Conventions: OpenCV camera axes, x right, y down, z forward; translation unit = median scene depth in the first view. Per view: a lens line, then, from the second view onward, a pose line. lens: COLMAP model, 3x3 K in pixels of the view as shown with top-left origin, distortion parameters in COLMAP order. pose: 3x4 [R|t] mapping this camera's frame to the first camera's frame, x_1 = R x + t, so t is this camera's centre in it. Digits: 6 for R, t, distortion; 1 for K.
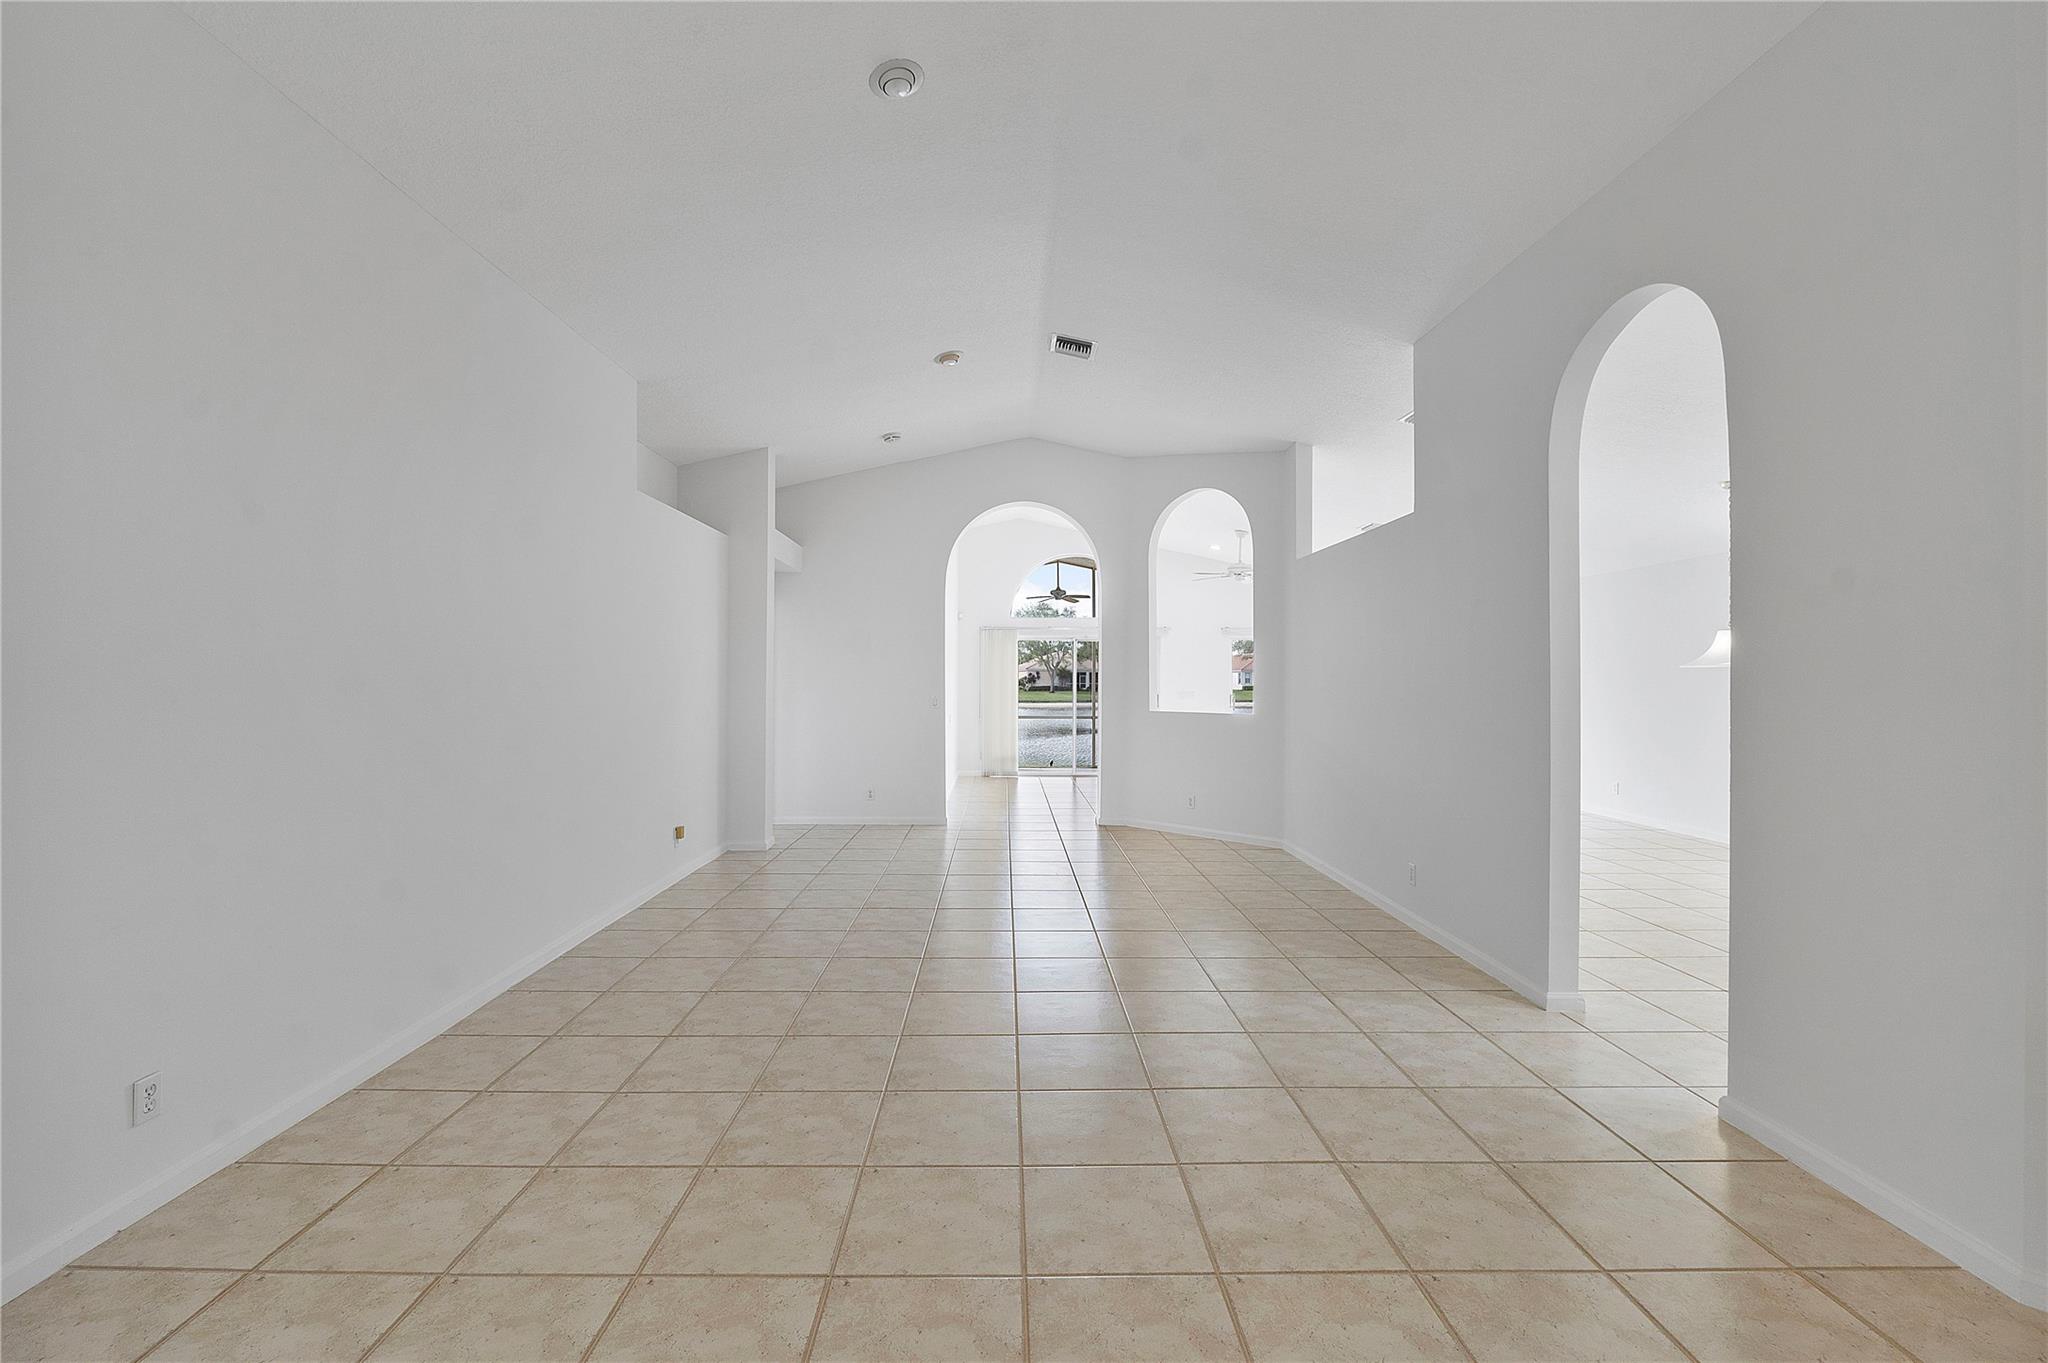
lens RADIAL K [[865.5, 0, 1011.8], [0, 865.5, 678.2], [0, 0, 1]] dist [-0.005798, 0.000159]
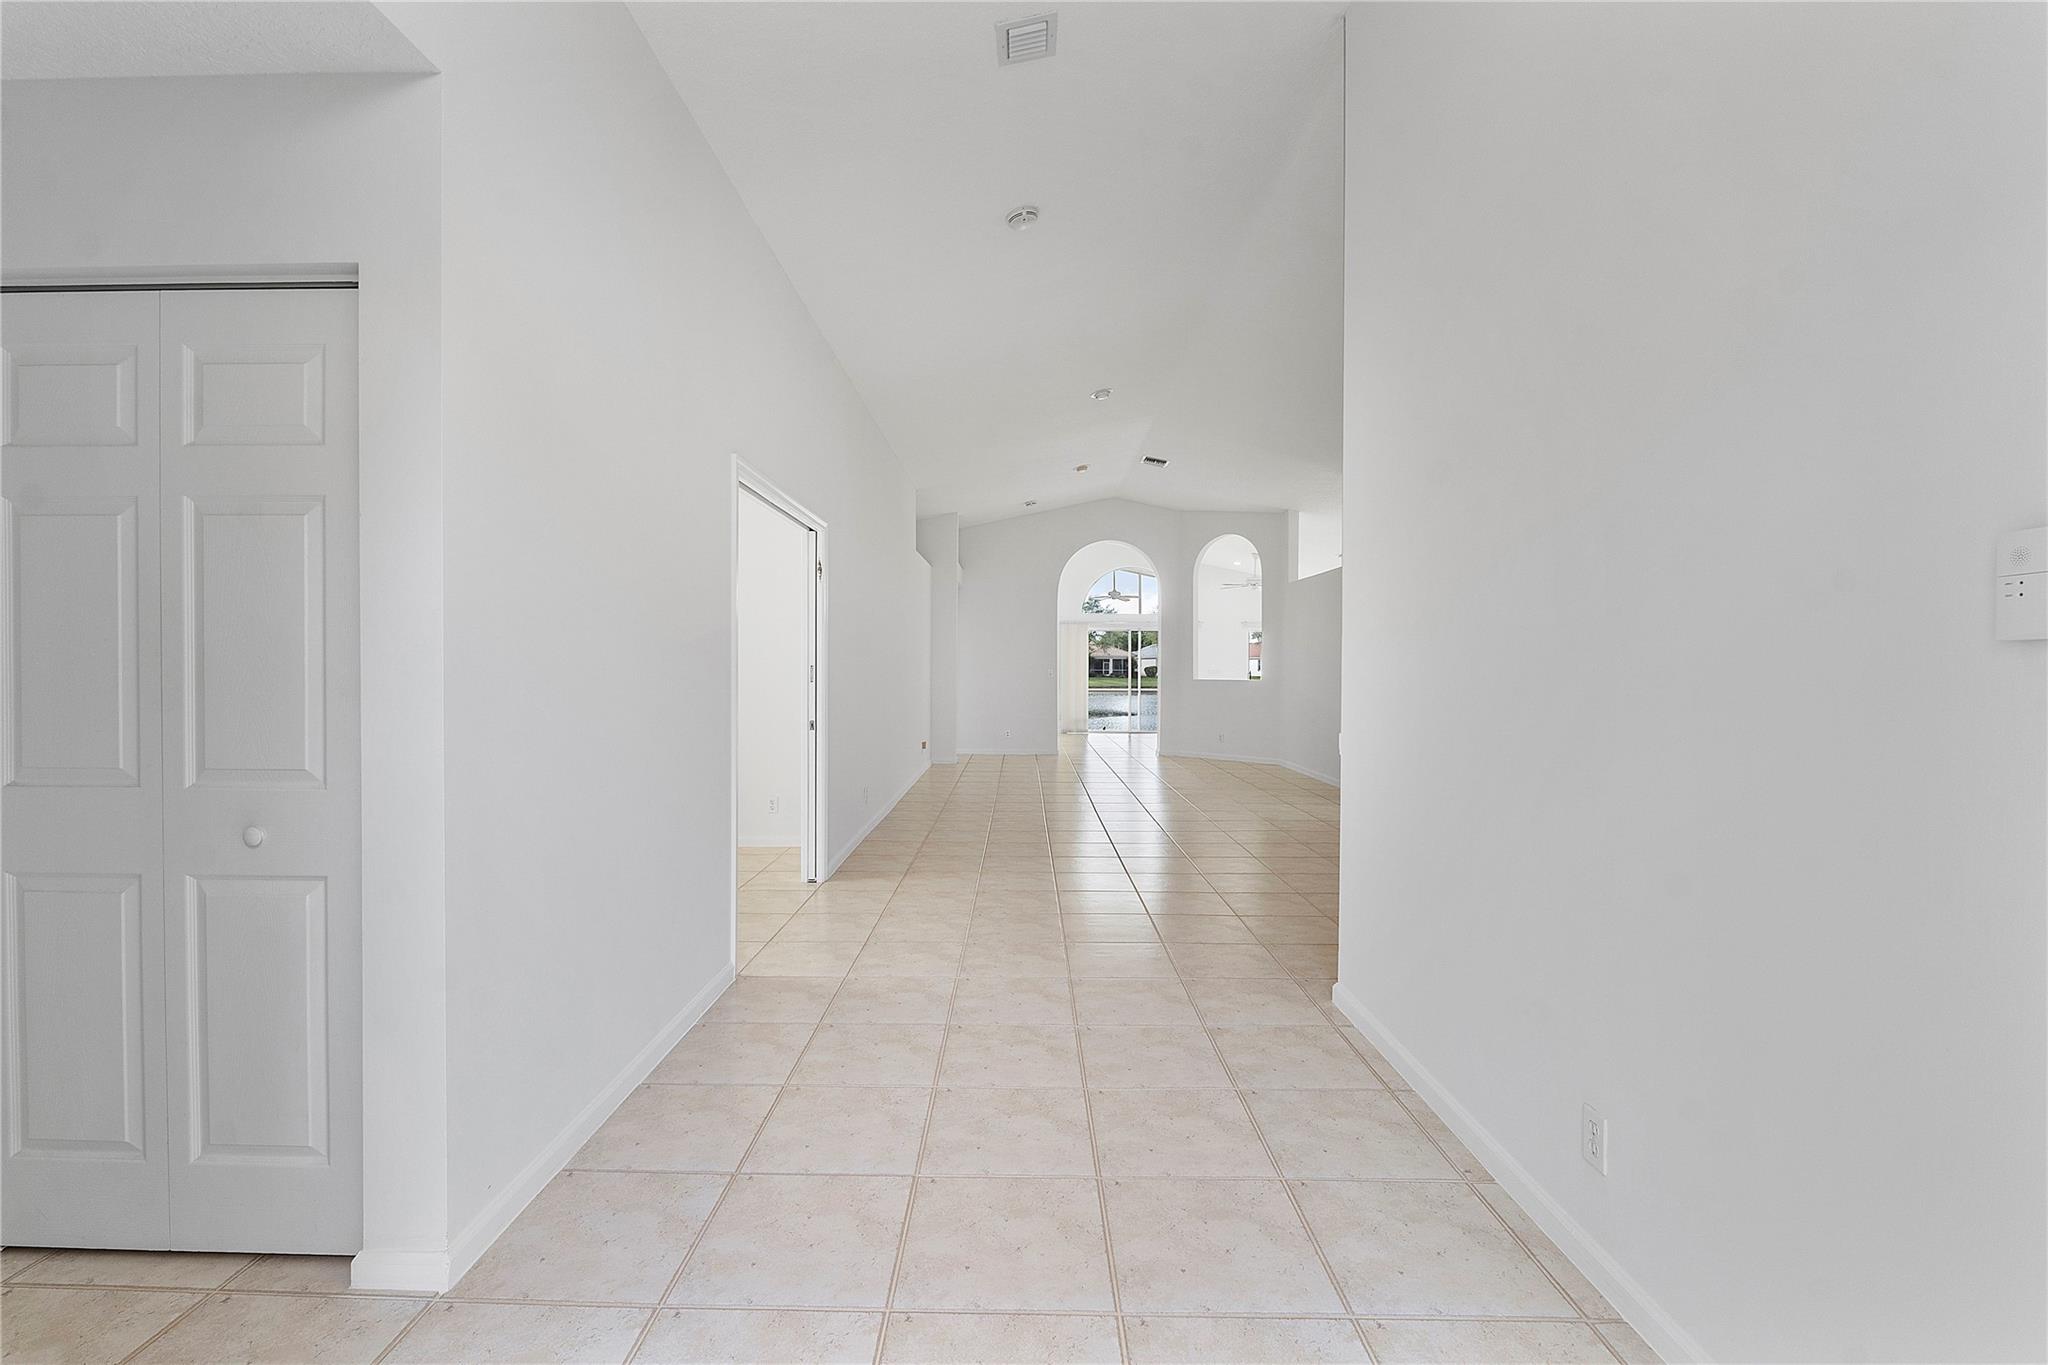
lens RADIAL K [[865.5, 0, 1010.1], [0, 865.5, 687.8], [0, 0, 1]] dist [-0.005798, 0.000159]
pose [[0.999821, -0.003451, -0.018605, -0.123076], [0.003894, 0.999707, 0.023873, 0.016197], [0.018517, -0.023941, 0.999542, -0.474559]]
